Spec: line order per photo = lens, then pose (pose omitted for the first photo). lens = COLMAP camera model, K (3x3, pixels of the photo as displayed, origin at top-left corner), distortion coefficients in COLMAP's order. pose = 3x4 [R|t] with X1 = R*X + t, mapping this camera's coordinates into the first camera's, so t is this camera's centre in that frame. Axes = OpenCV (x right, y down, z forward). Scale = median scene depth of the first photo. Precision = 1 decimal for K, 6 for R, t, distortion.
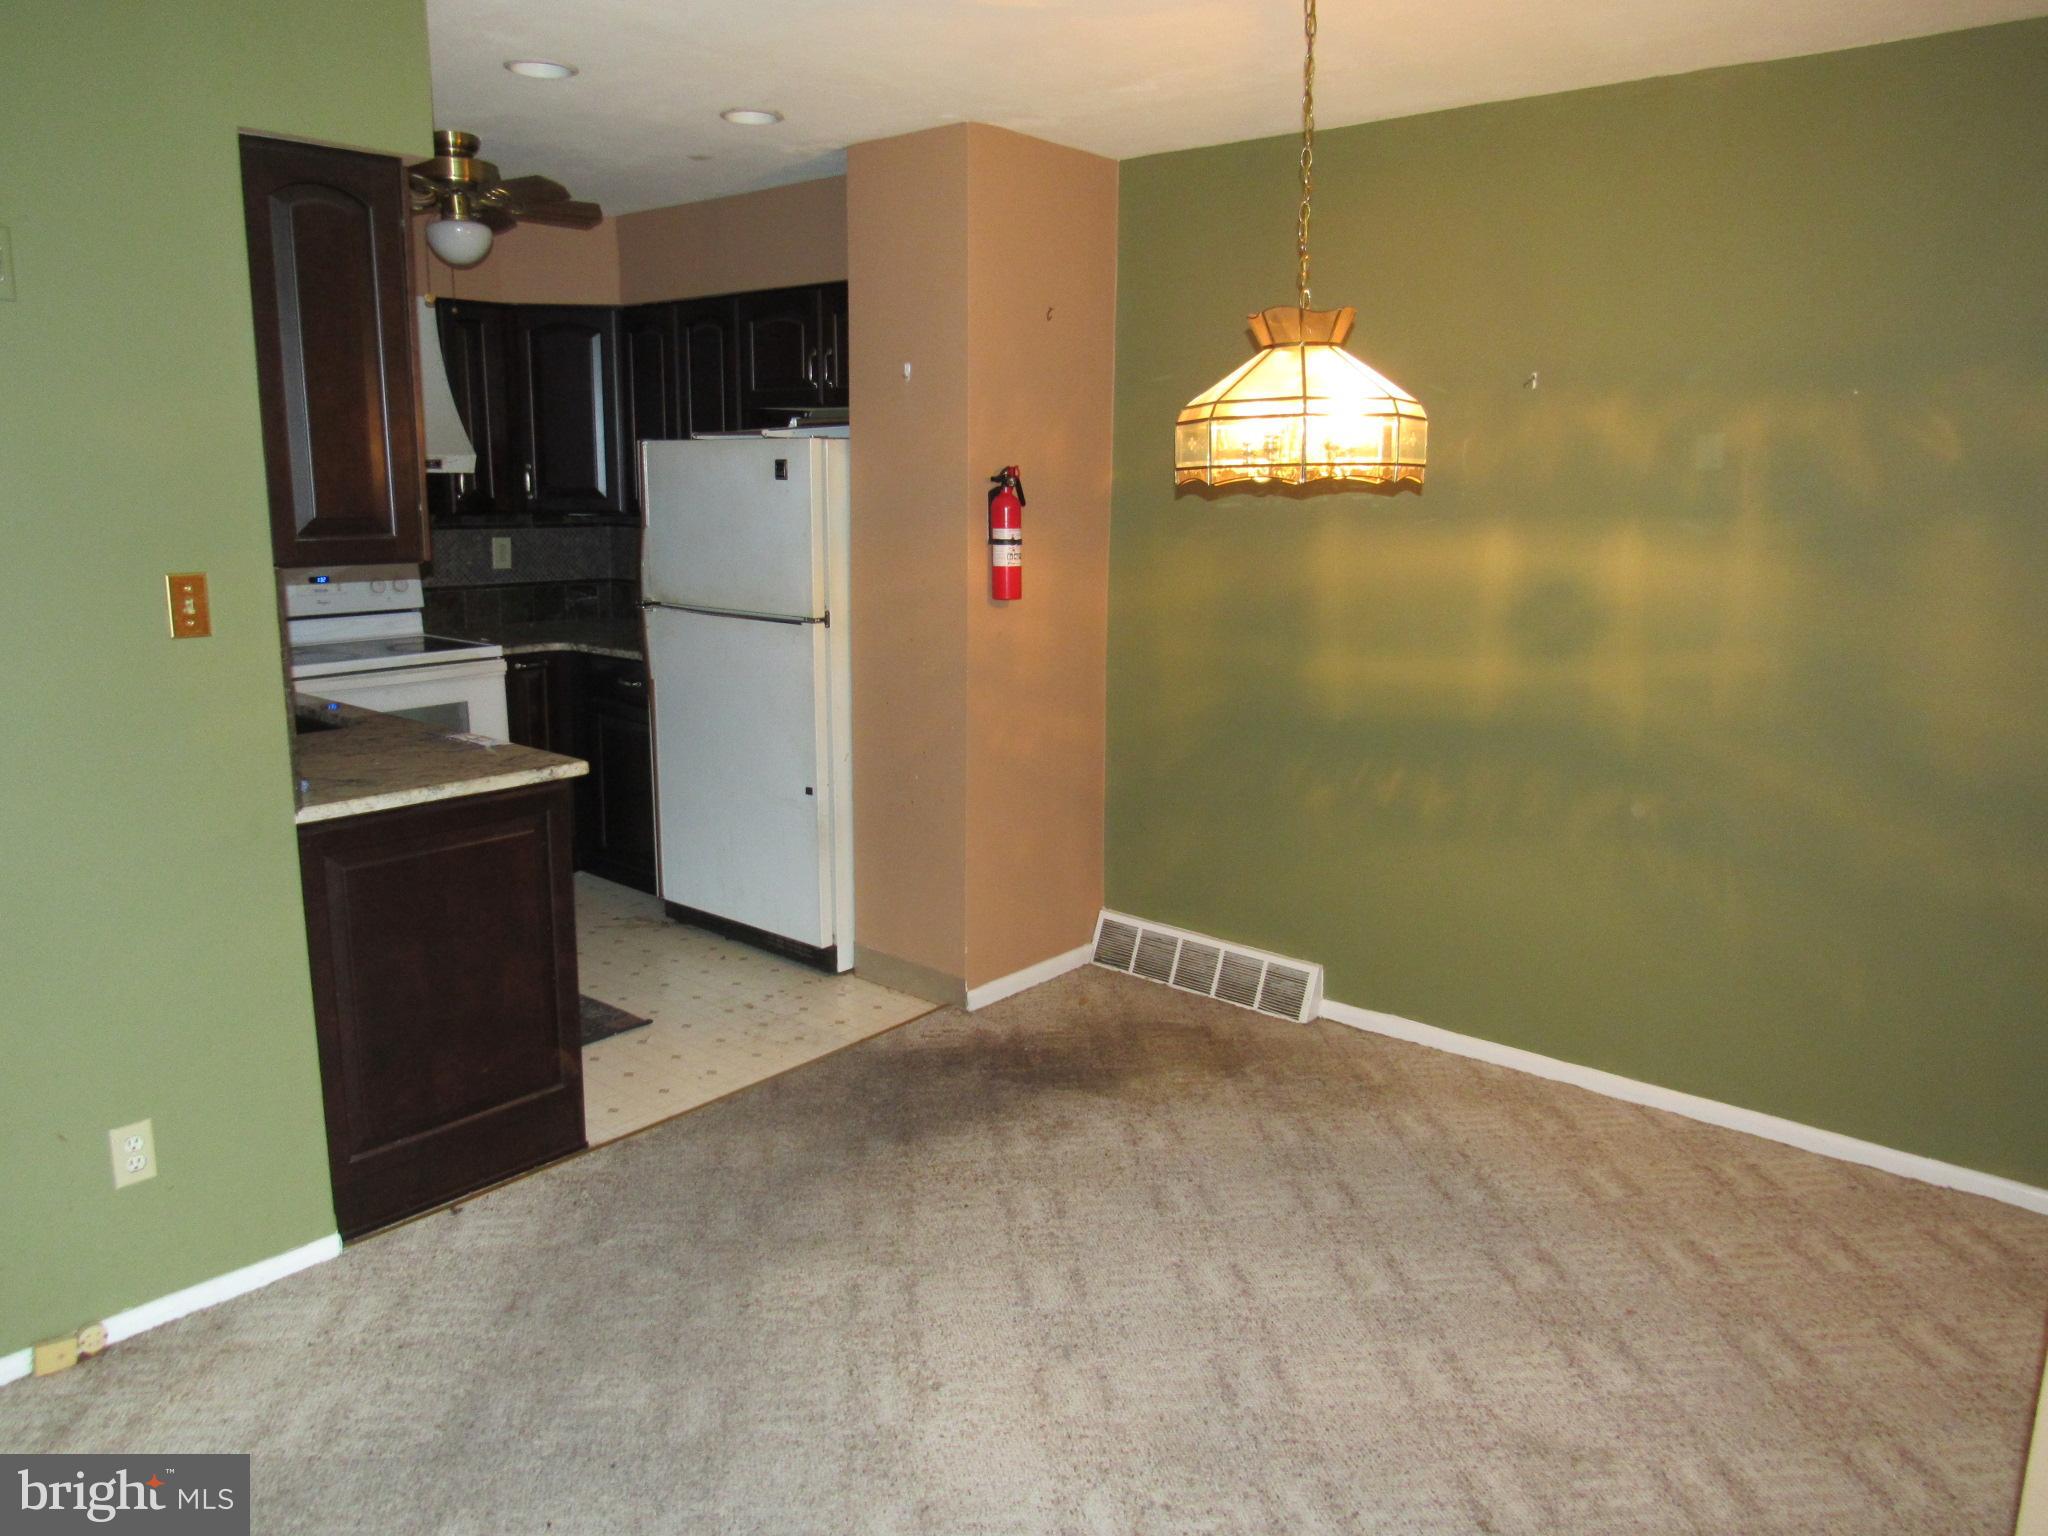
lens RADIAL K [[1462.7, 0, 1024.0], [0, 1462.7, 768.0], [0, 0, 1]] dist [-0.044086, -0.002497]
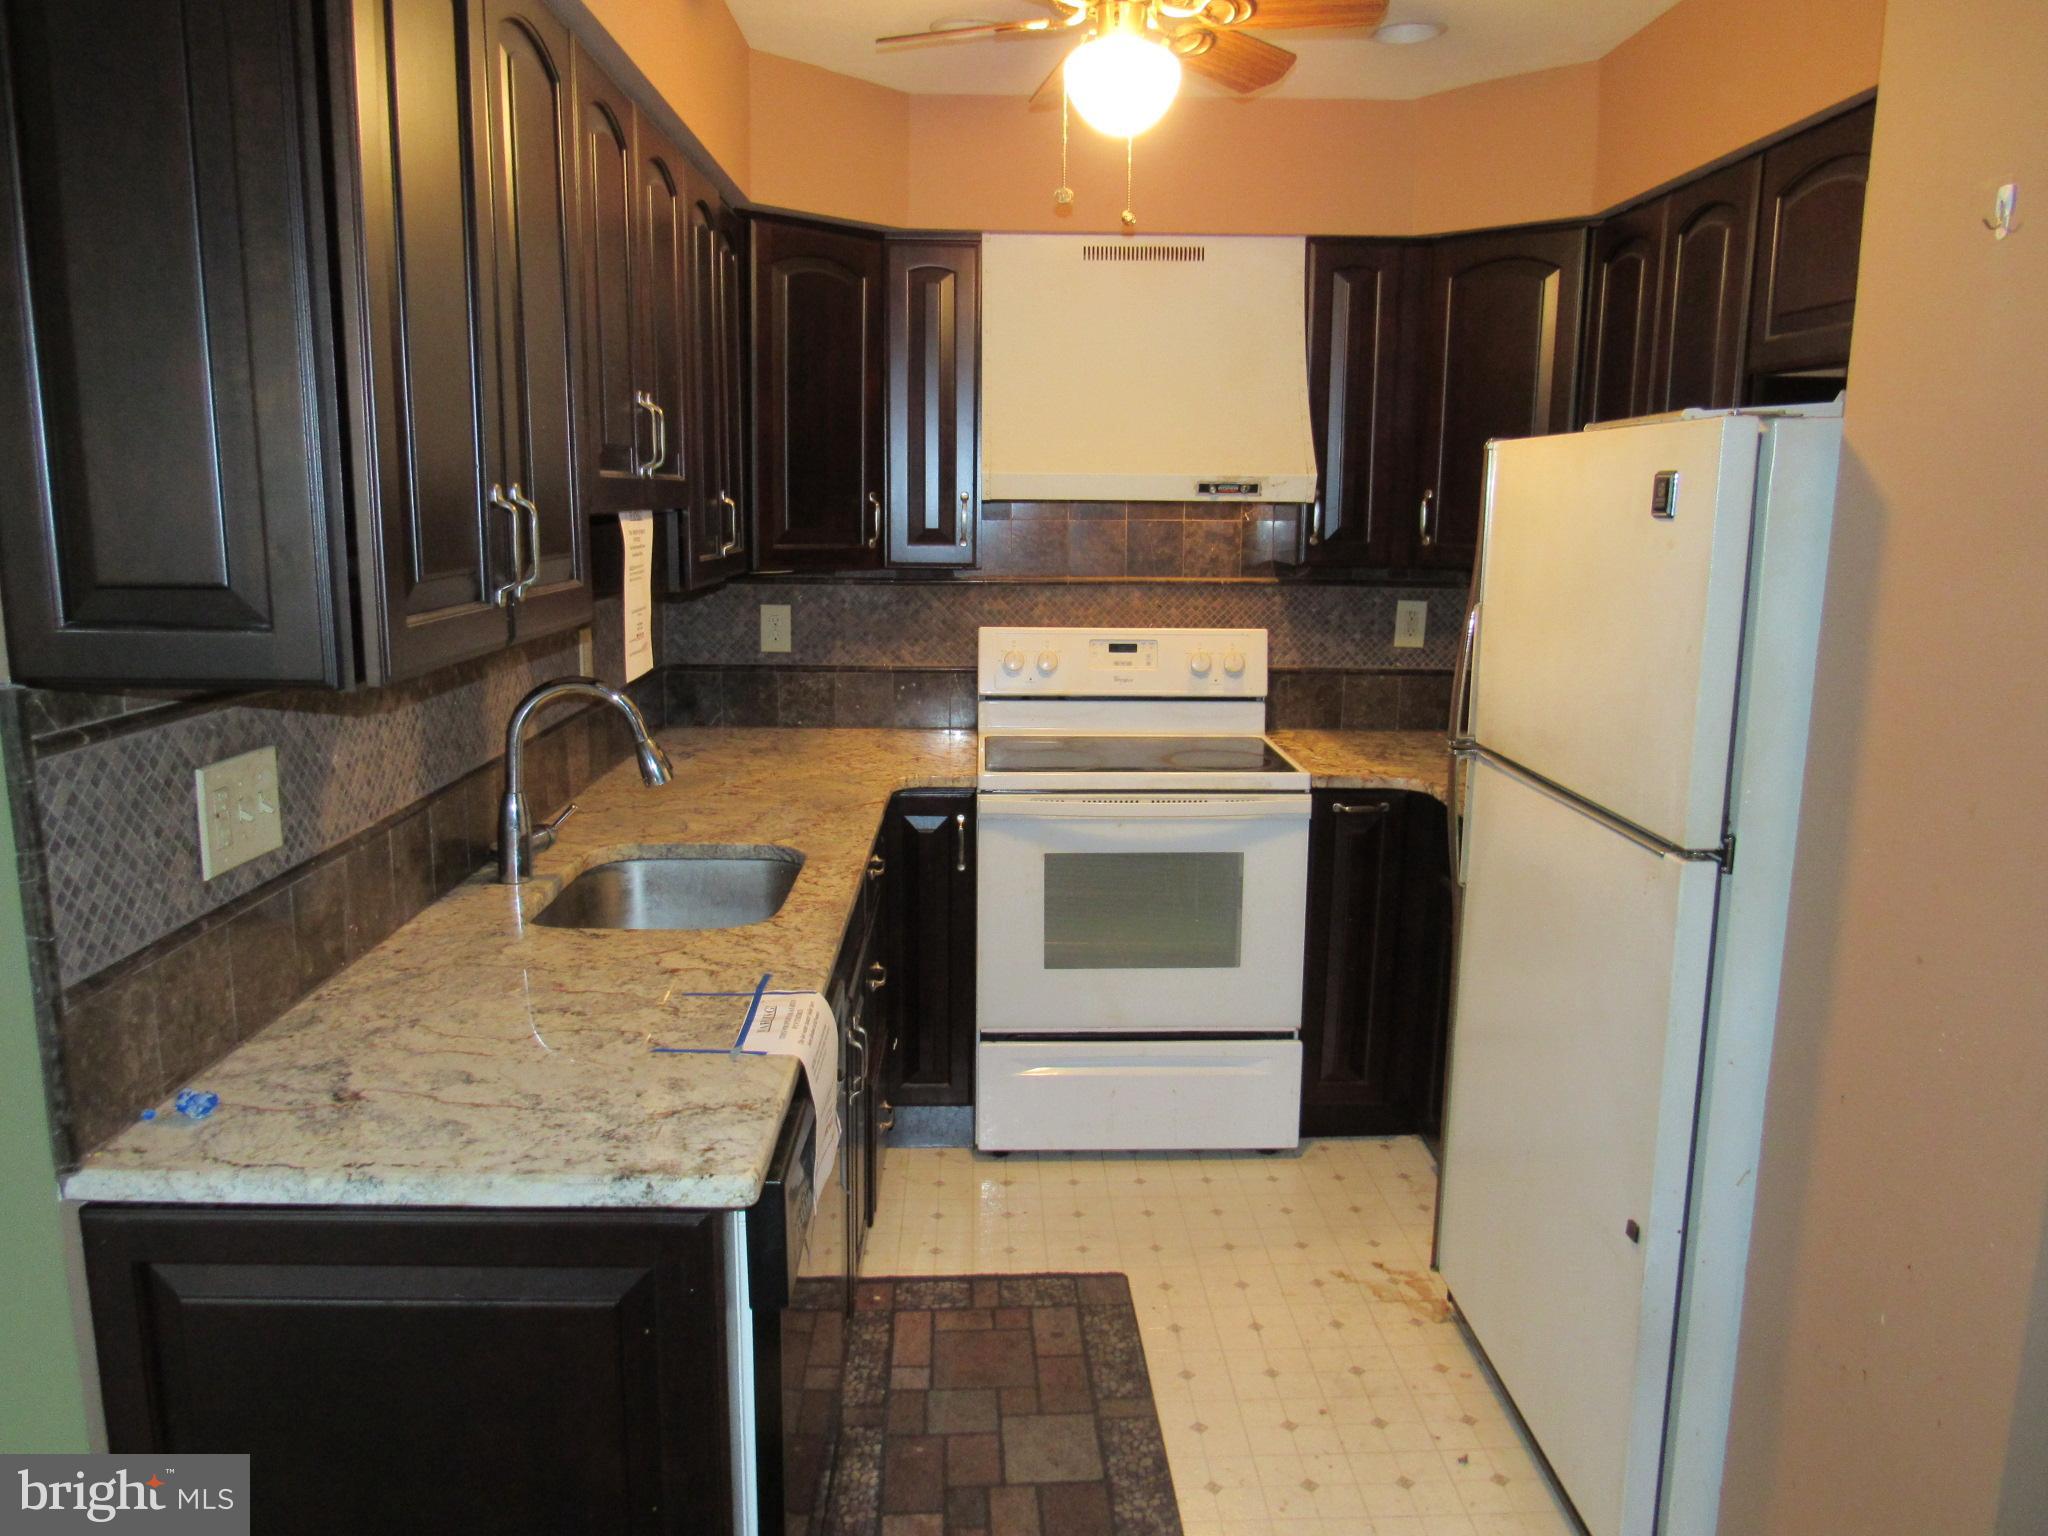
lens RADIAL K [[1462.7, 0, 1024.0], [0, 1462.7, 768.0], [0, 0, 1]] dist [-0.044086, -0.002497]
pose [[0.661445, 0.130778, -0.738504, 0.025481], [-0.150418, 0.987805, 0.040203, -0.089318], [0.734755, 0.084492, 0.673049, 0.459475]]
